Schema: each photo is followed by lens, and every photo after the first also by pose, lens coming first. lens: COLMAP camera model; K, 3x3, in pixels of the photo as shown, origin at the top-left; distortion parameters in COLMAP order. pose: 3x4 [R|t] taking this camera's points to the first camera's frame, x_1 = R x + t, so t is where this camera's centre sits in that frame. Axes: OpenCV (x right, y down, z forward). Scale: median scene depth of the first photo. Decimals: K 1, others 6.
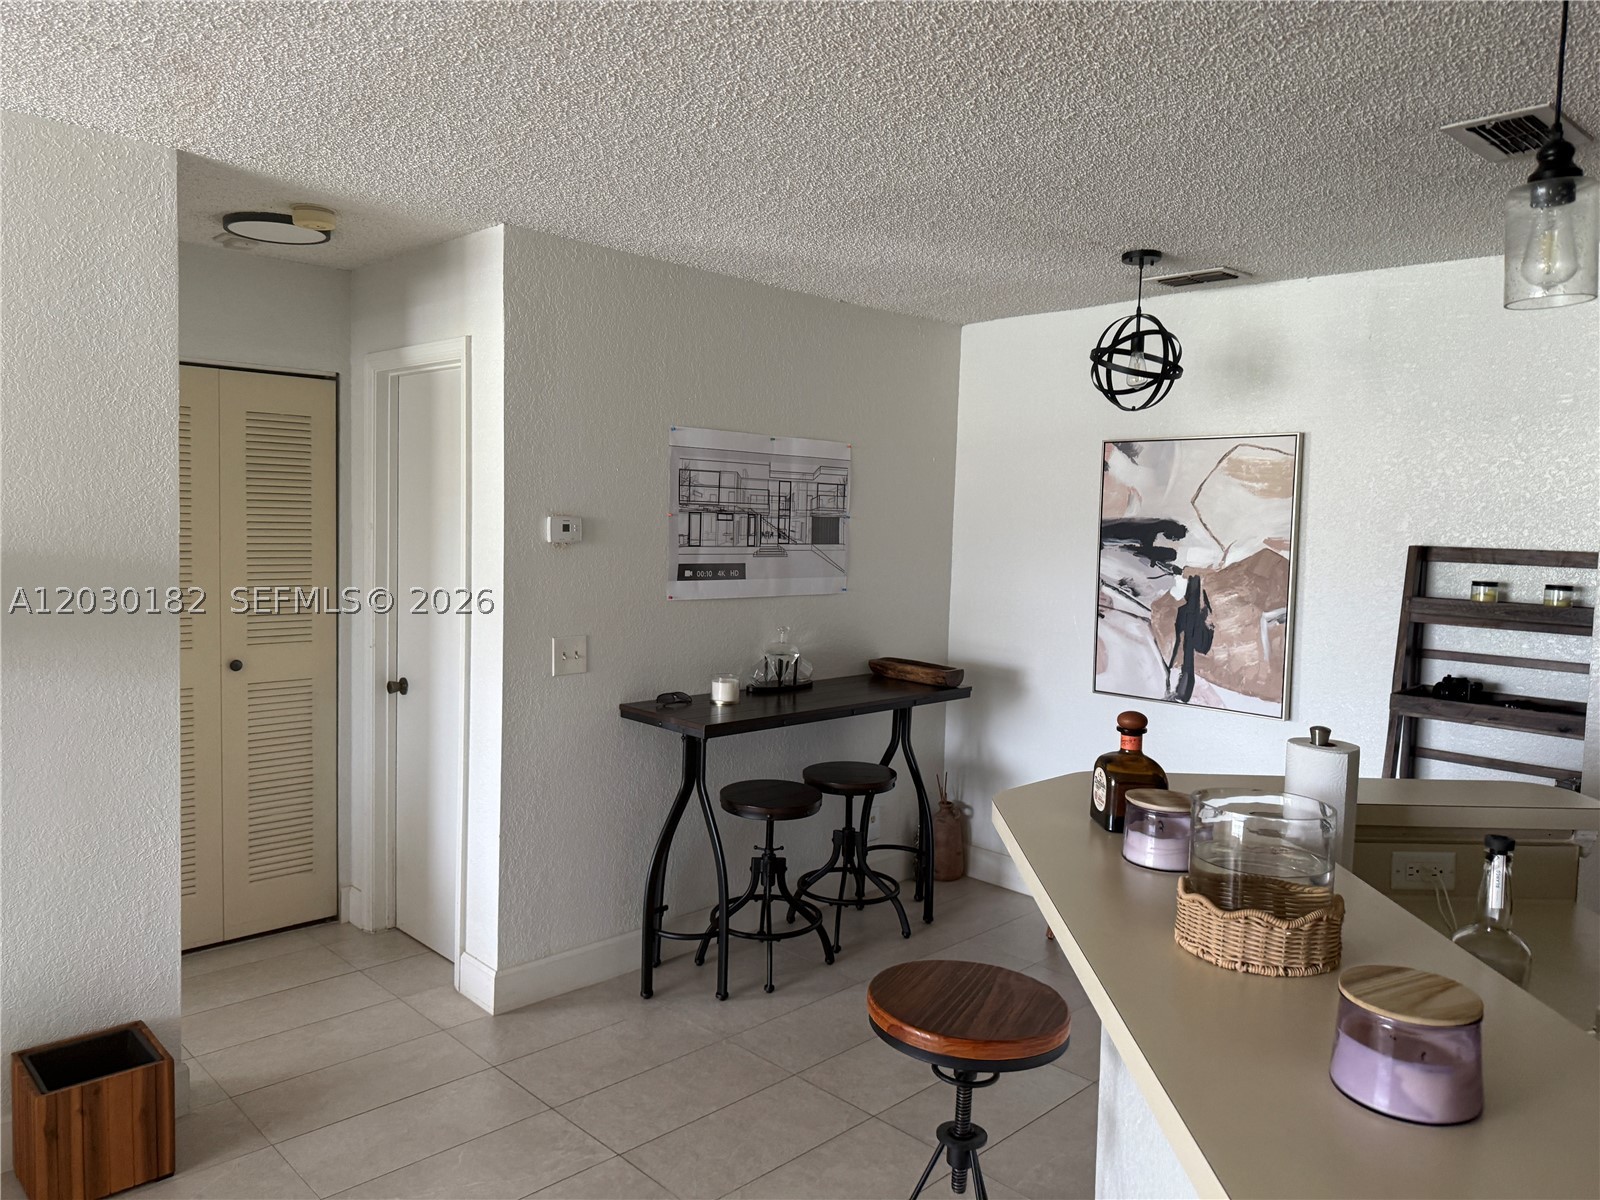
lens RADIAL K [[1122.7, 0, 803.0], [0, 1122.7, 597.5], [0, 0, 1]] dist [0.054739, -0.067971]
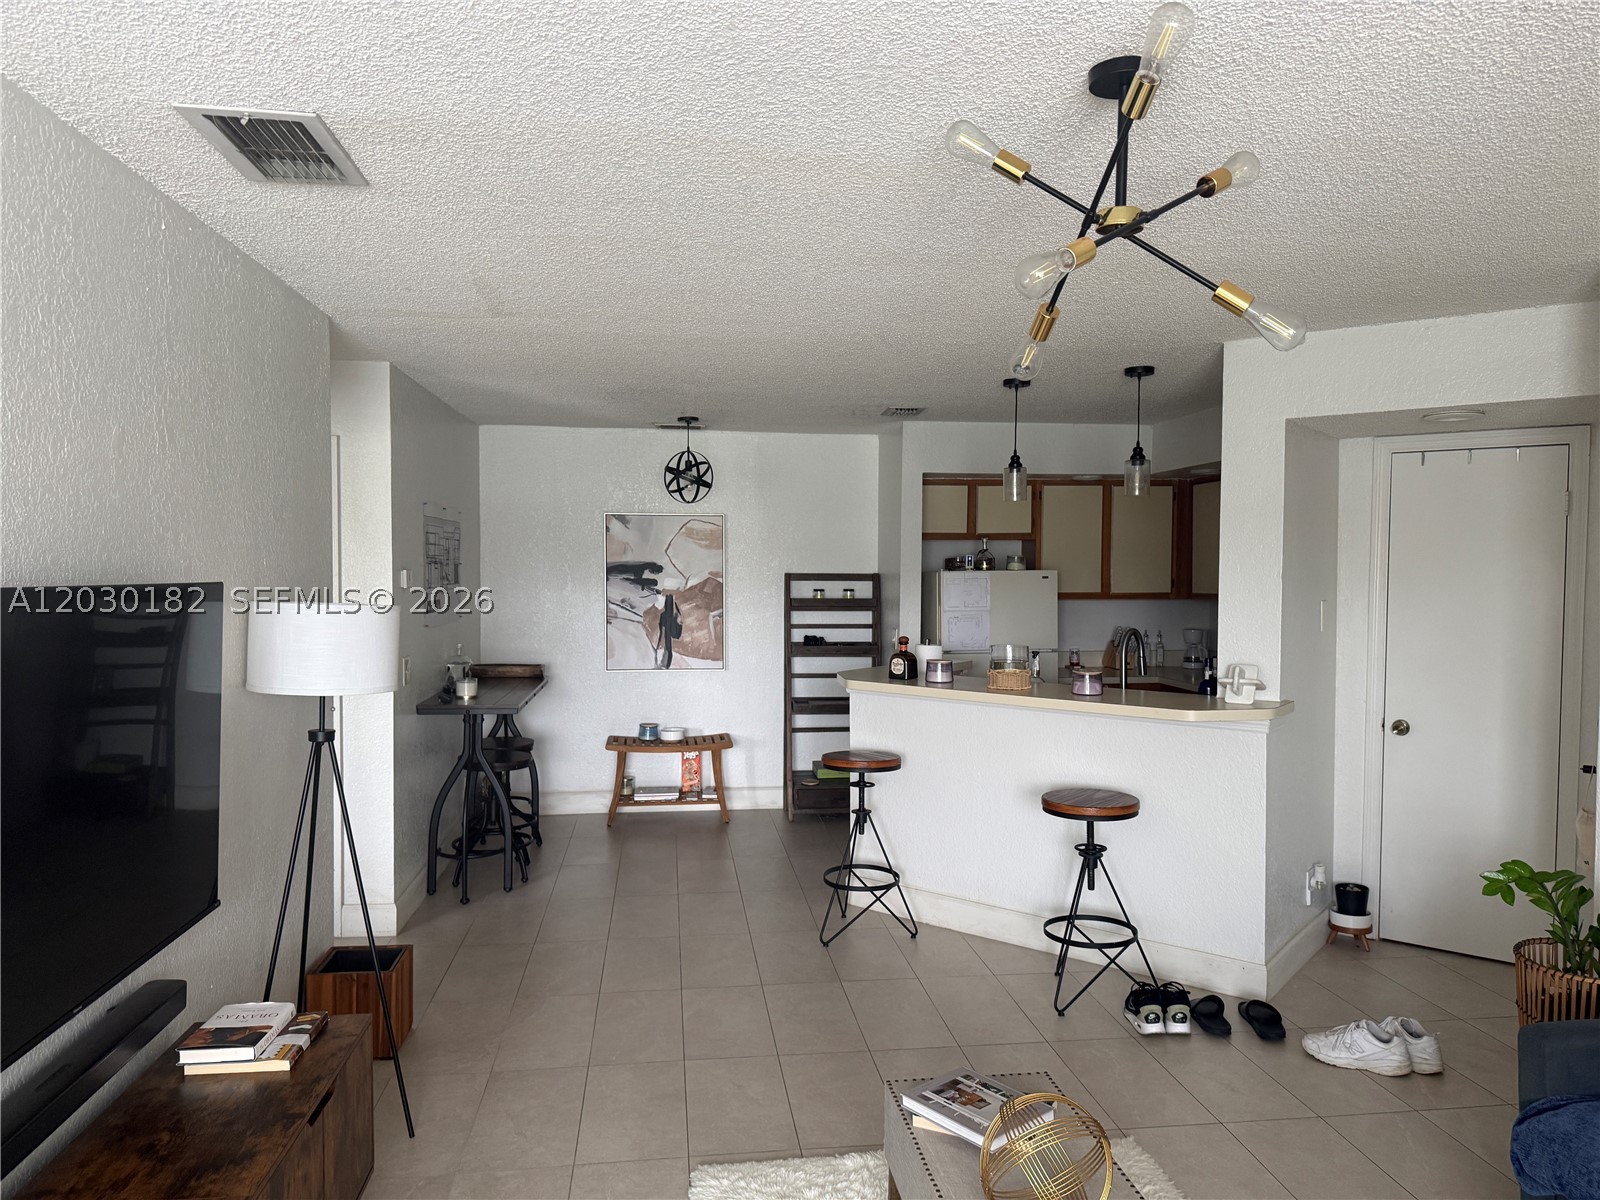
lens RADIAL K [[1122.7, 0, 788.0], [0, 1122.7, 598.2], [0, 0, 1]] dist [0.054739, -0.067971]
pose [[0.610878, -0.046845, 0.790338, -0.894877], [0.066674, 0.997746, 0.007604, -0.014327], [-0.788912, 0.048050, 0.612624, -0.191493]]
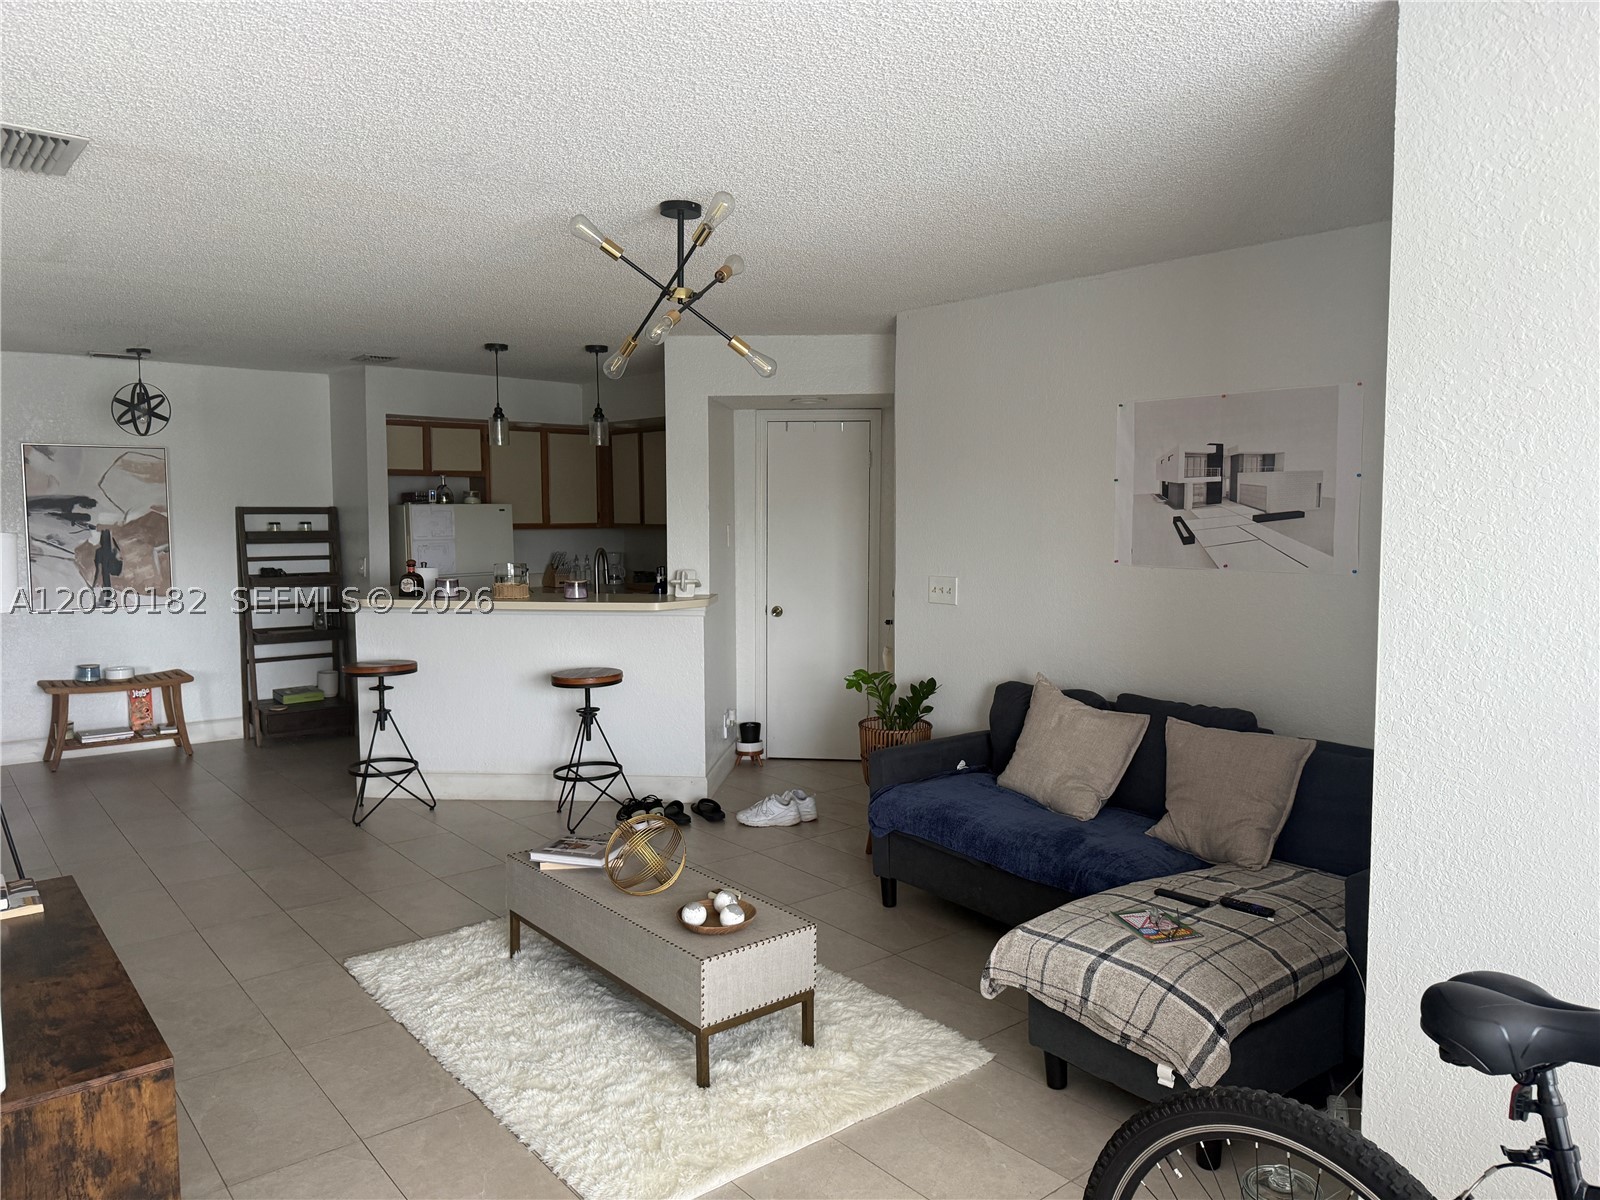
lens RADIAL K [[1122.7, 0, 790.6], [0, 1122.7, 585.4], [0, 0, 1]] dist [0.054739, -0.067971]
pose [[0.105066, -0.098378, 0.989587, -1.199973], [0.070228, 0.993344, 0.091295, -0.019397], [-0.991982, 0.059905, 0.111275, -0.176565]]
